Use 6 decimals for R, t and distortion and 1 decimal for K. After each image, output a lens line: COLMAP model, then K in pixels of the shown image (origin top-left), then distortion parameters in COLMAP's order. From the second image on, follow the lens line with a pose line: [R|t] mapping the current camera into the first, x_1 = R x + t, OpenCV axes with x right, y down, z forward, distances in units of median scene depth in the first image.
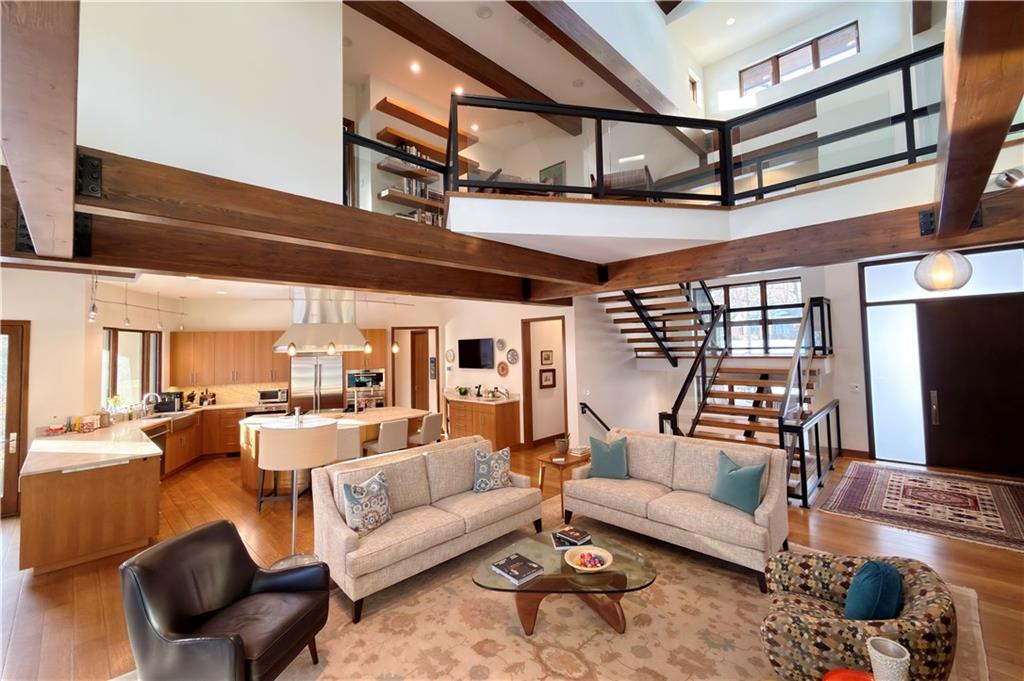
lens RADIAL K [[422.0, 0, 525.2], [0, 422.0, 329.5], [0, 0, 1]] dist [0.001049, 0.000353]
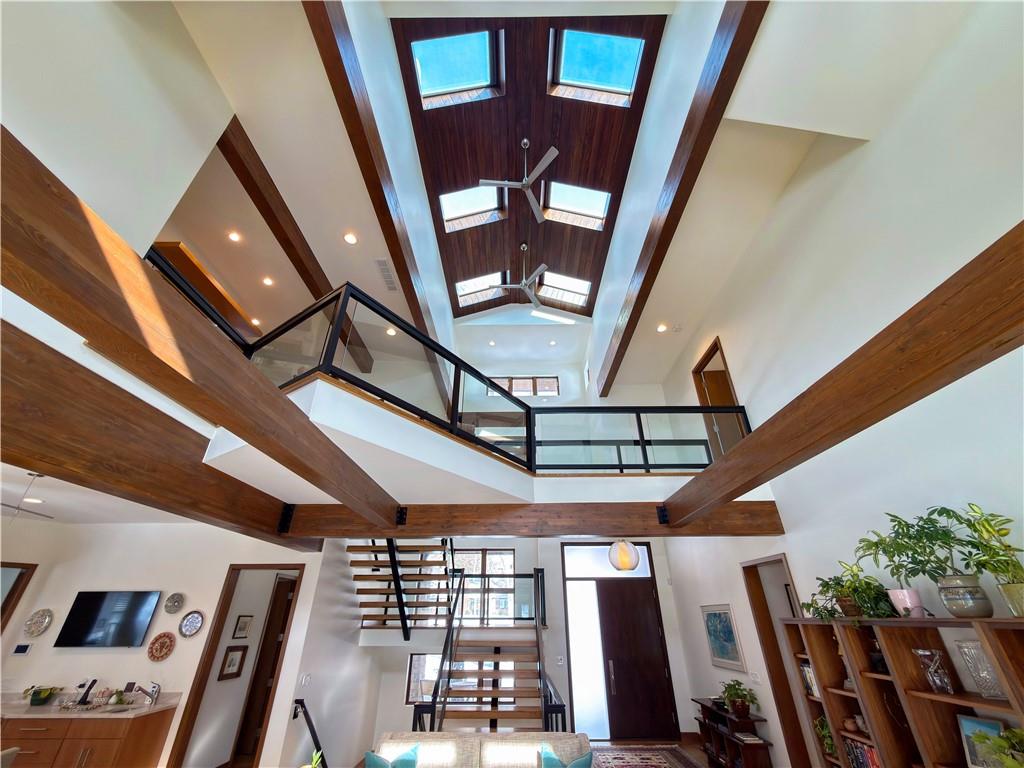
lens RADIAL K [[407.6, 0, 511.3], [0, 407.6, 385.7], [0, 0, 1]] dist [0.001738, 0.000225]
pose [[0.735599, 0.355100, 0.576886, -0.204431], [-0.045874, 0.875754, -0.480573, 0.027827], [-0.675862, 0.327045, 0.660494, 0.145763]]
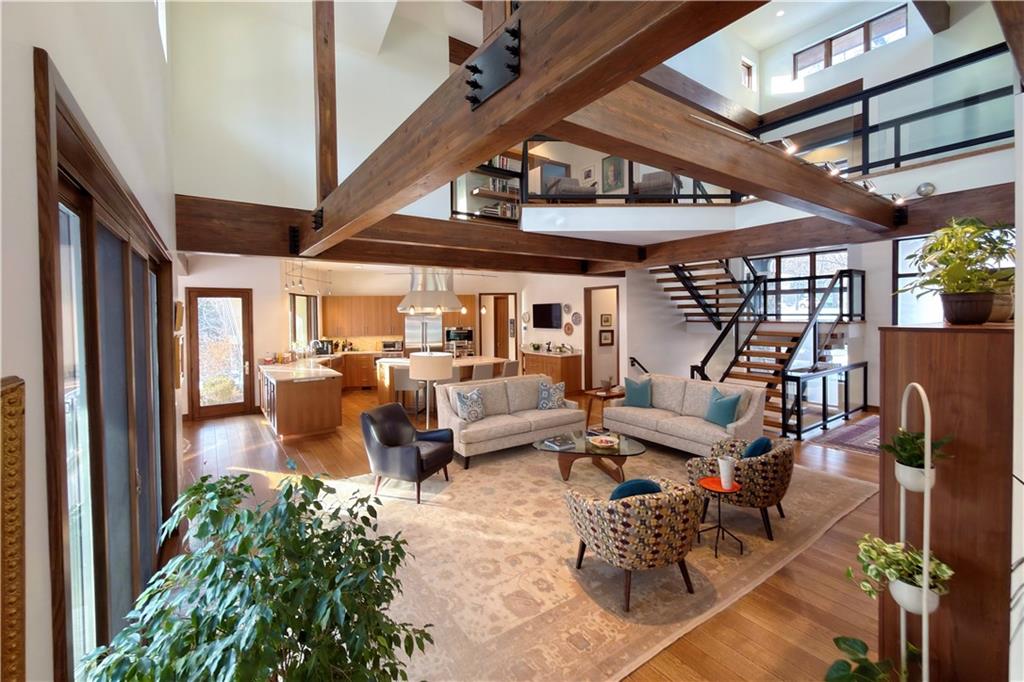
lens RADIAL K [[433.0, 0, 528.7], [0, 433.0, 321.9], [0, 0, 1]] dist [0.002539, -0.000001]
pose [[0.983905, 0.017027, -0.177880, 0.069863], [-0.005345, 0.997809, 0.065950, -0.008936], [0.178613, -0.063938, 0.981840, -0.295783]]
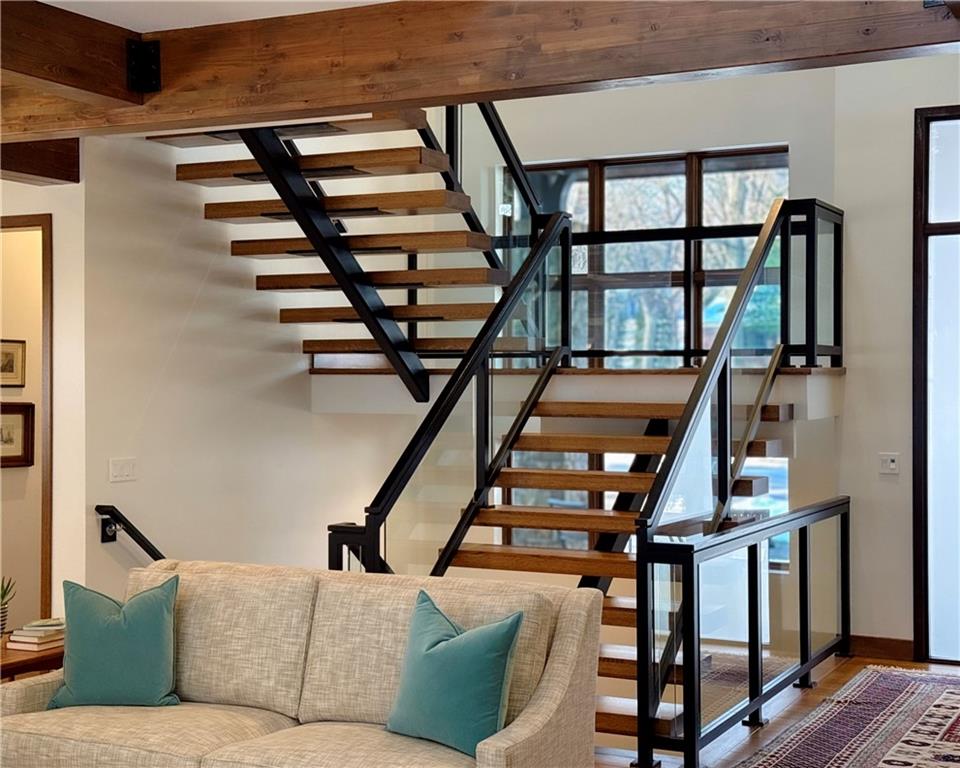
lens RADIAL K [[1458.1, 0, 479.7], [0, 1458.1, 386.3], [0, 0, 1]] dist [0.138411, 0.000000]
pose [[0.957292, 0.026303, 0.287924, 0.095879], [-0.037767, 0.998697, 0.034331, 0.045912], [-0.286646, -0.043739, 0.957038, -0.091541]]
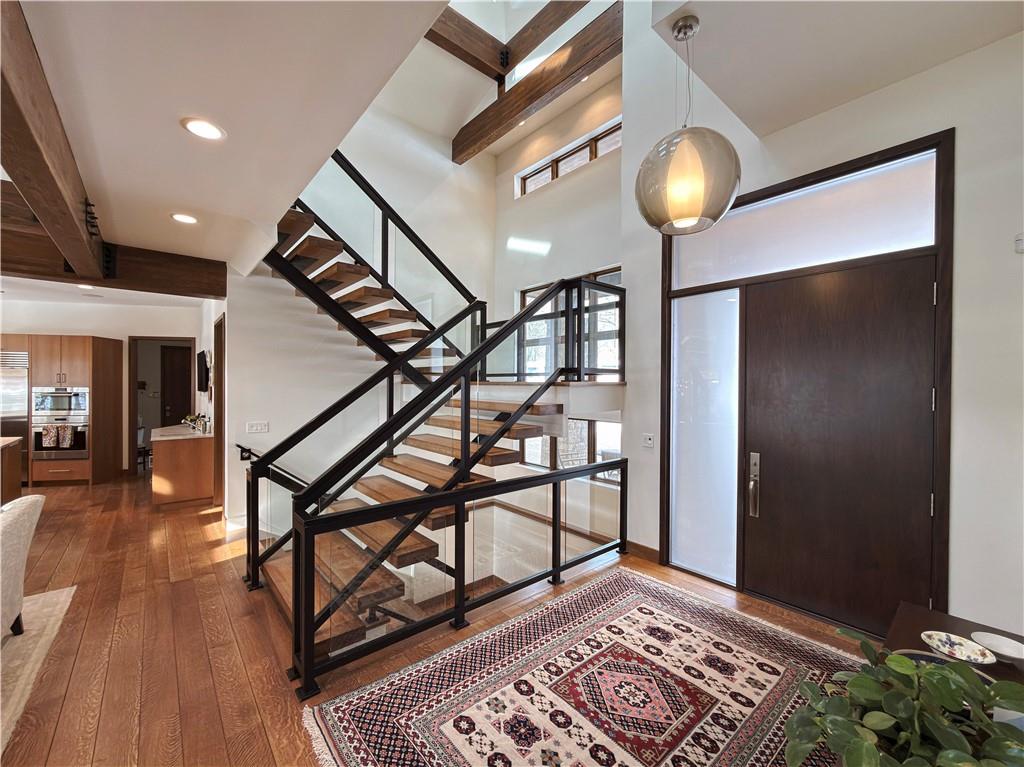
lens RADIAL K [[407.6, 0, 511.3], [0, 407.6, 389.8], [0, 0, 1]] dist [0.001738, 0.000225]
pose [[0.992958, 0.032717, -0.113862, 0.693132], [-0.026362, 0.998033, 0.056877, 0.043150], [0.115499, -0.053475, 0.991867, 0.448632]]
